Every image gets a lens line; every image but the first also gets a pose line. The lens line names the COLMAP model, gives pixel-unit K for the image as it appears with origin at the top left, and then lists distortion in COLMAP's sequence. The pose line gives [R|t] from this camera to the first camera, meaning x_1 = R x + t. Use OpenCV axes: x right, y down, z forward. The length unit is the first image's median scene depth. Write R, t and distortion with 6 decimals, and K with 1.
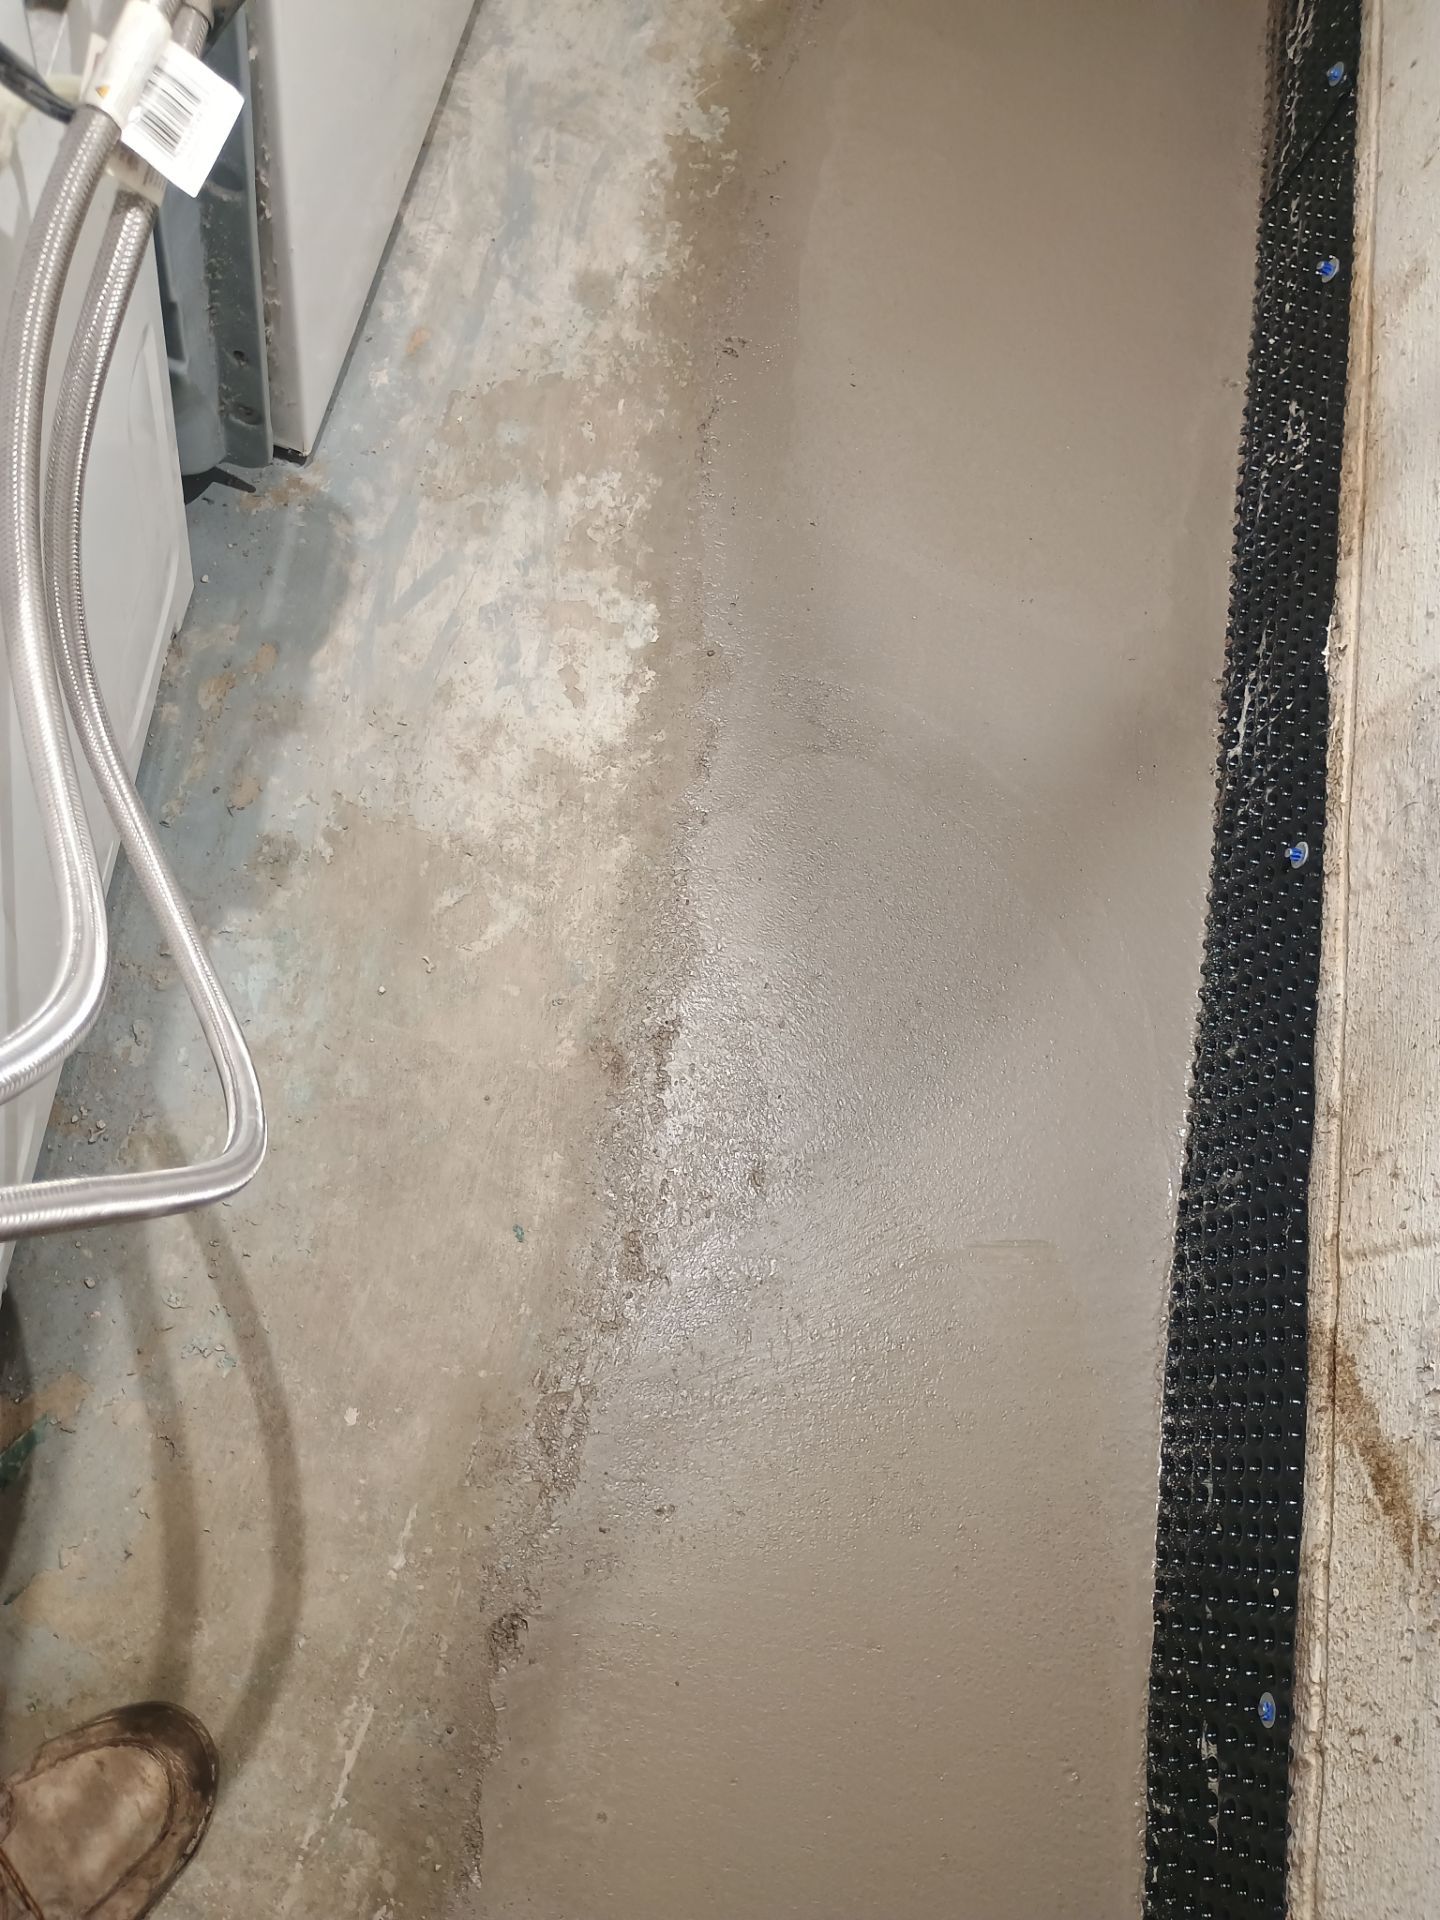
lens RADIAL K [[1643.3, 0, 729.5], [0, 1643.3, 954.7], [0, 0, 1]] dist [0.053948, -0.074829]
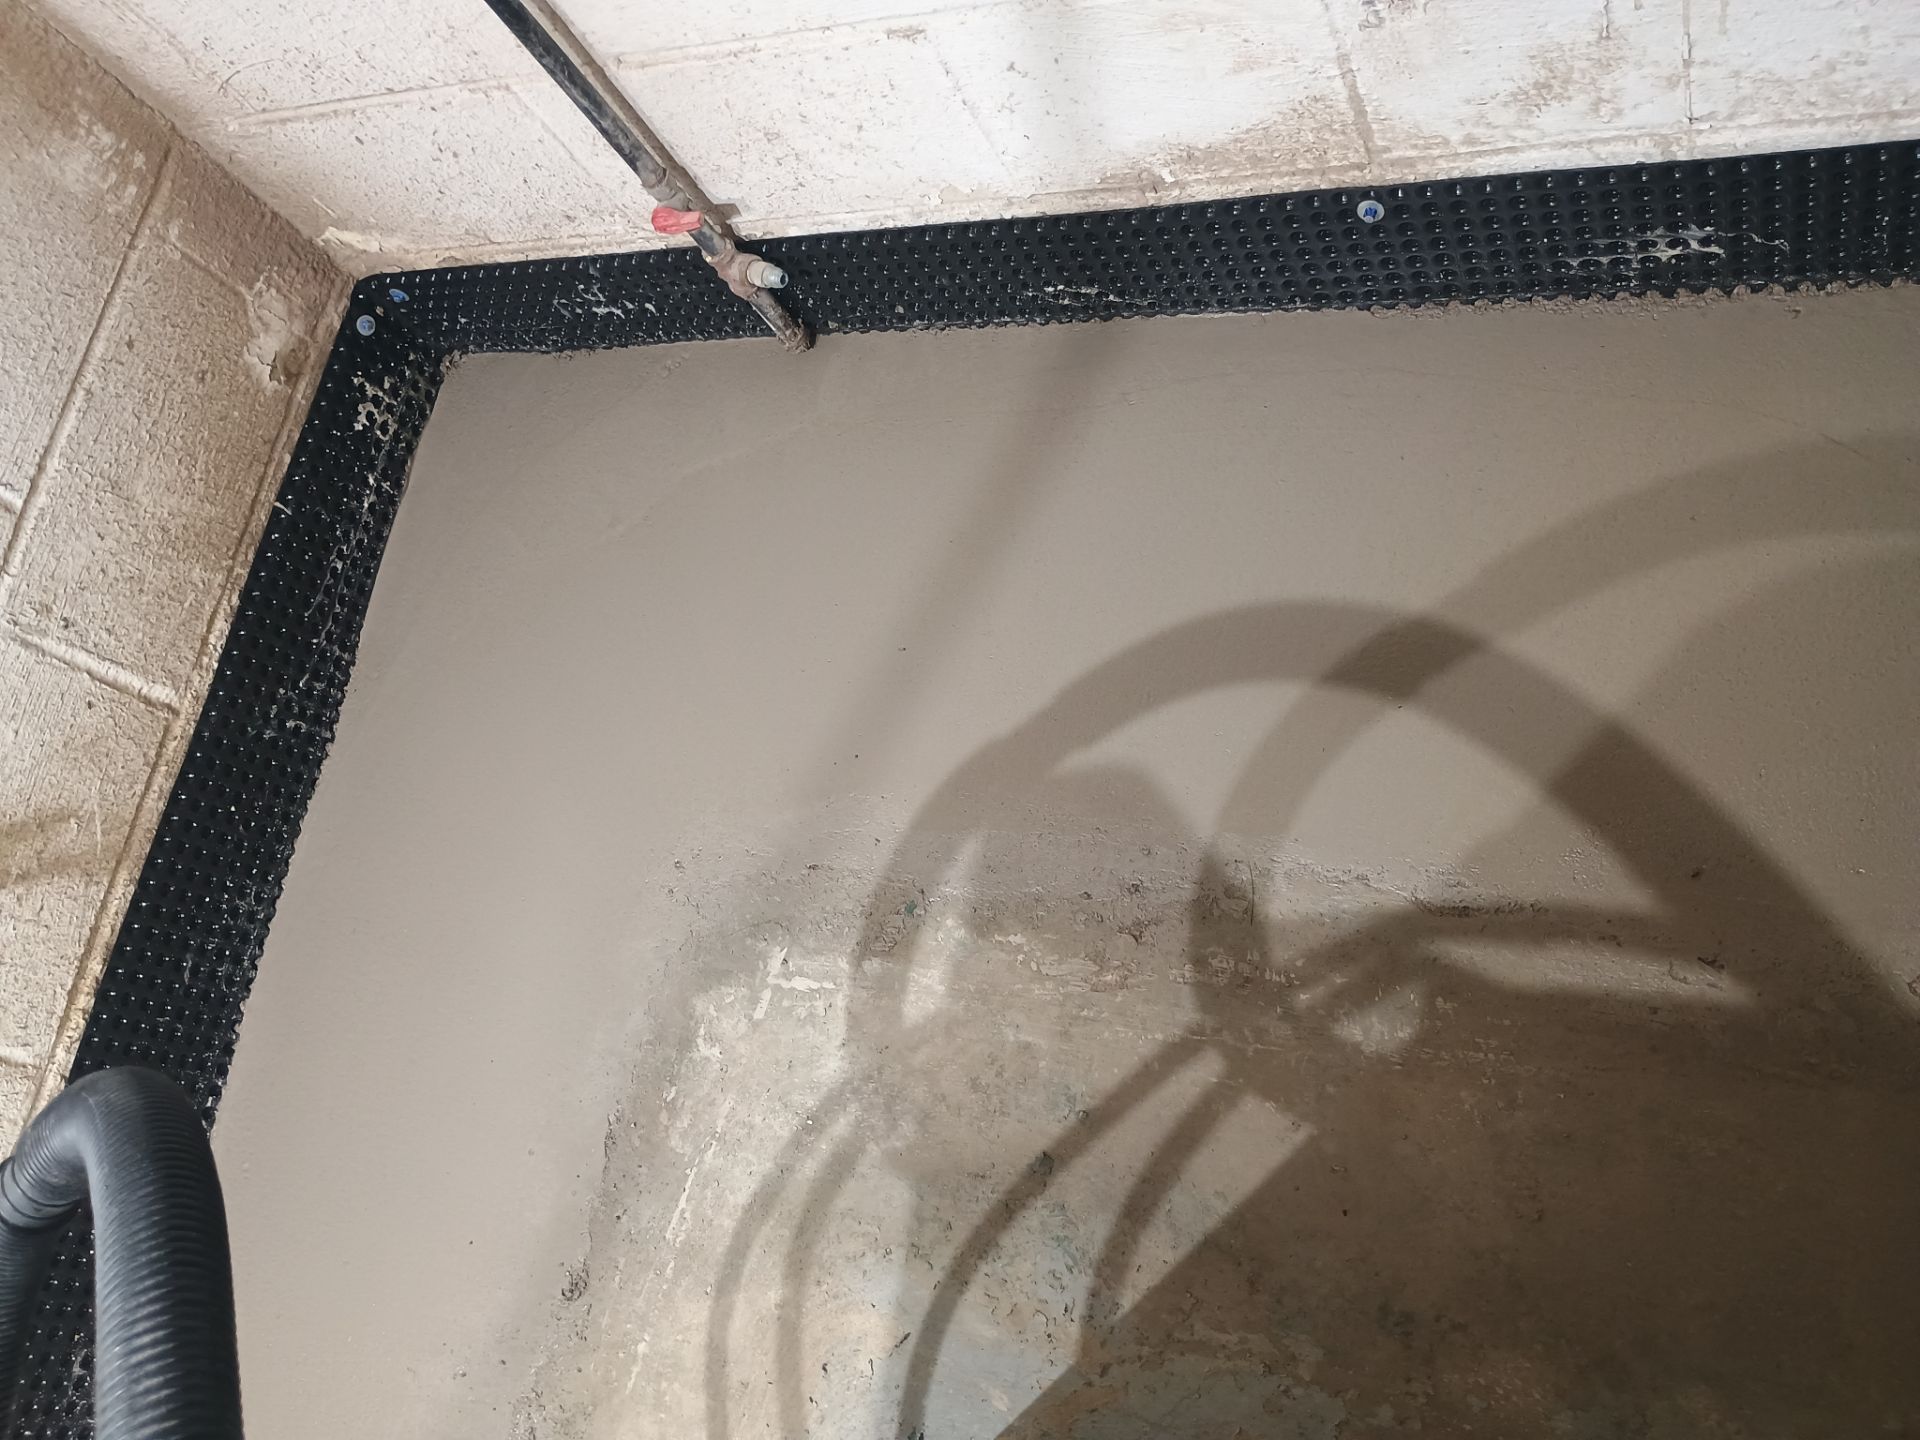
lens RADIAL K [[1643.3, 0, 975.0], [0, 1643.3, 764.0], [0, 0, 1]] dist [0.053948, -0.074829]
pose [[-0.981286, 0.008555, 0.192366, -0.610616], [0.112272, -0.786207, 0.607679, -0.014887], [0.156438, 0.617904, 0.770533, -0.170818]]
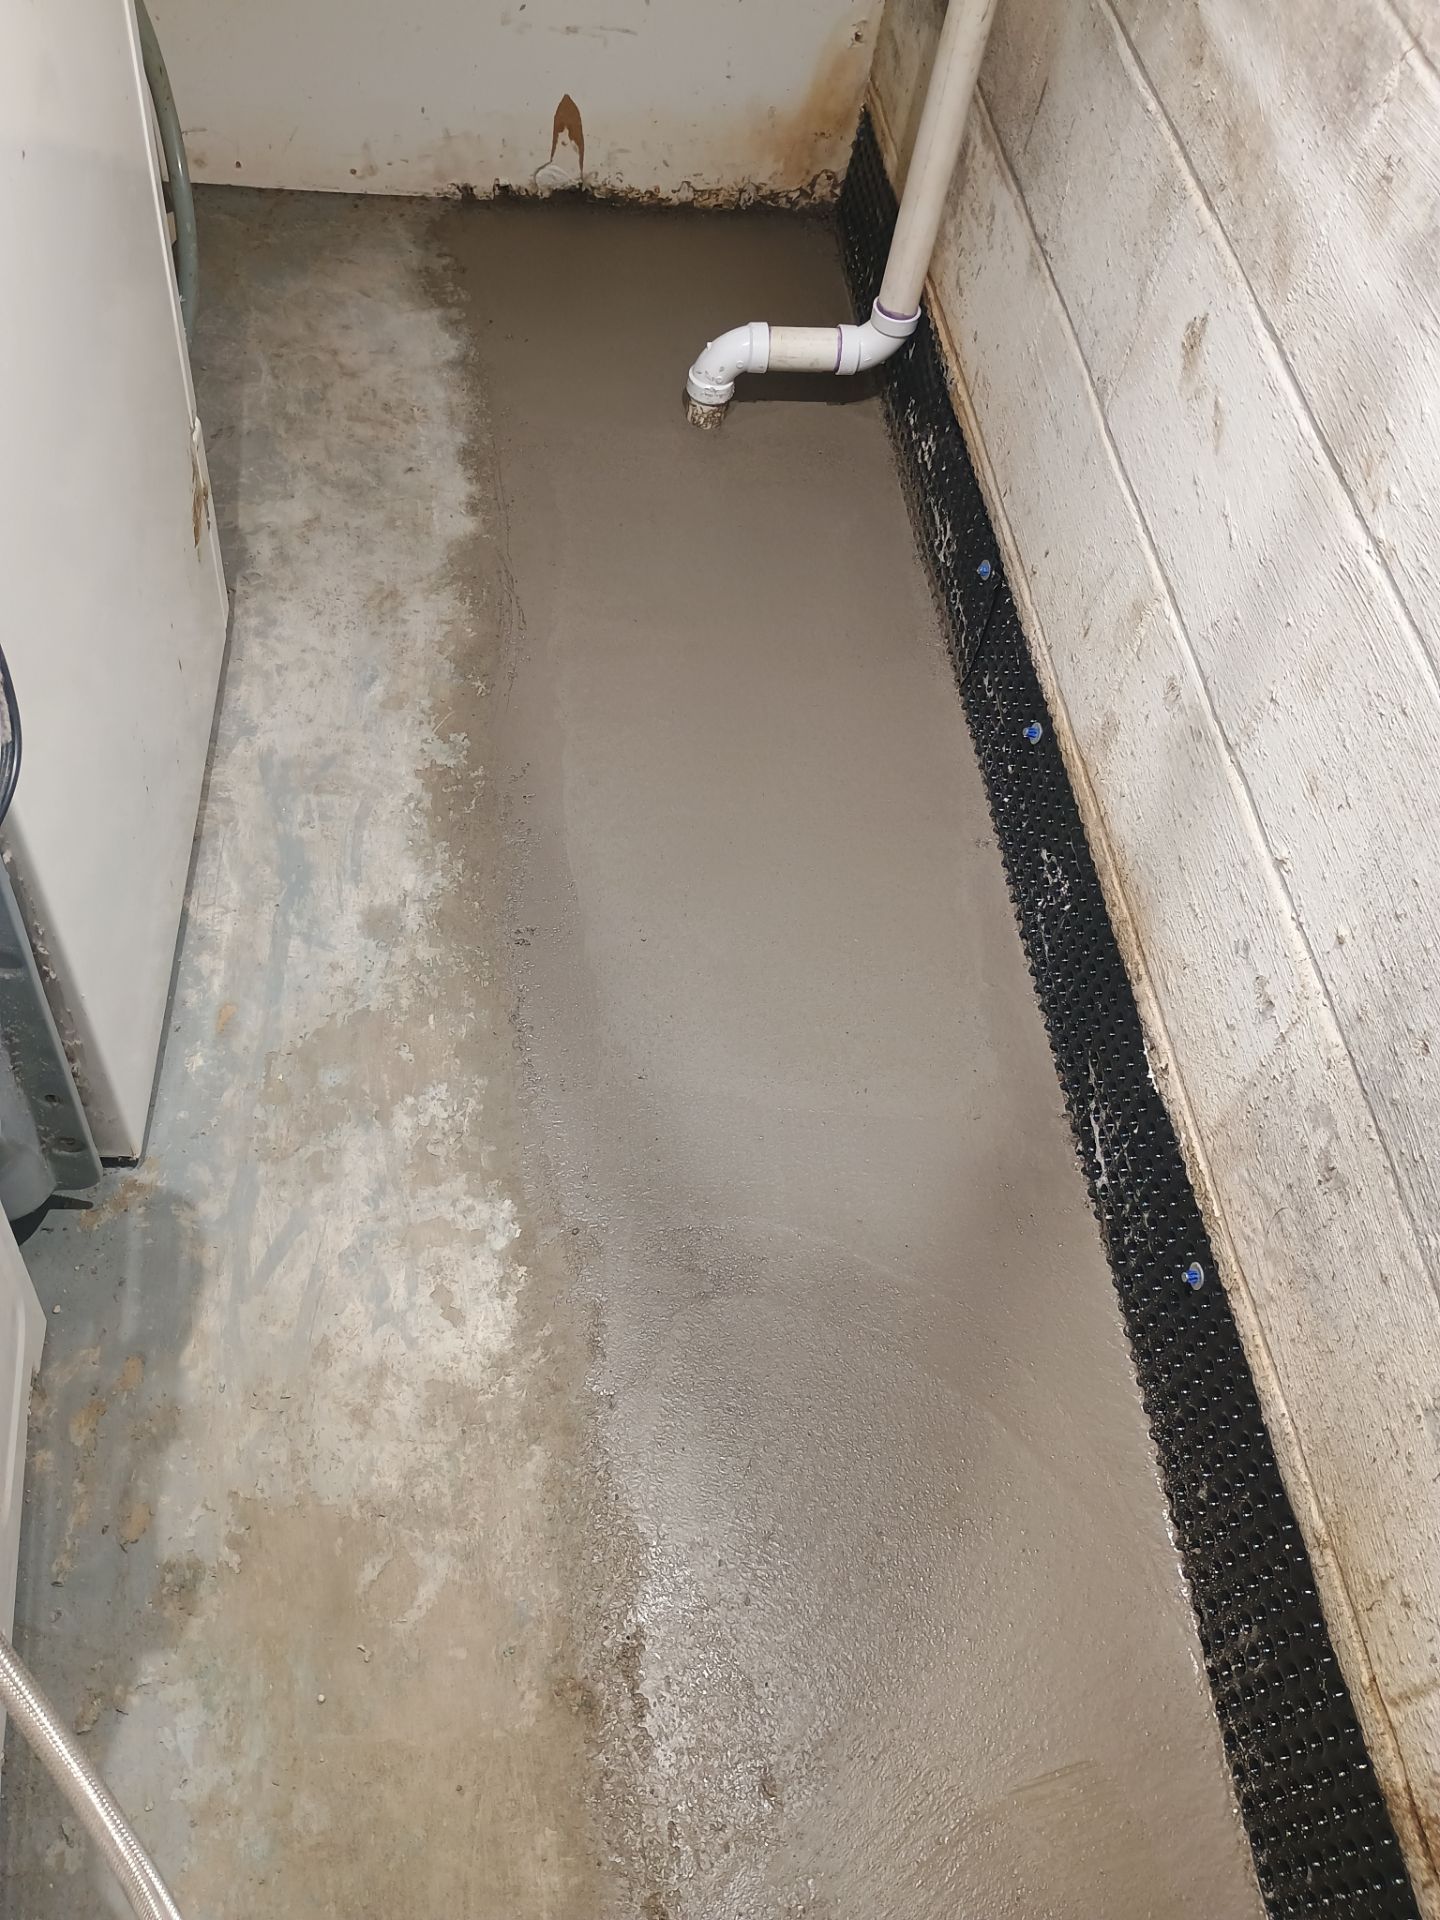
lens RADIAL K [[1643.3, 0, 713.6], [0, 1643.3, 968.8], [0, 0, 1]] dist [0.053948, -0.074829]
pose [[0.961230, -0.262778, 0.083567, 0.030093], [0.275430, 0.929494, -0.245317, -0.068925], [-0.013211, 0.258823, 0.965834, -0.008895]]
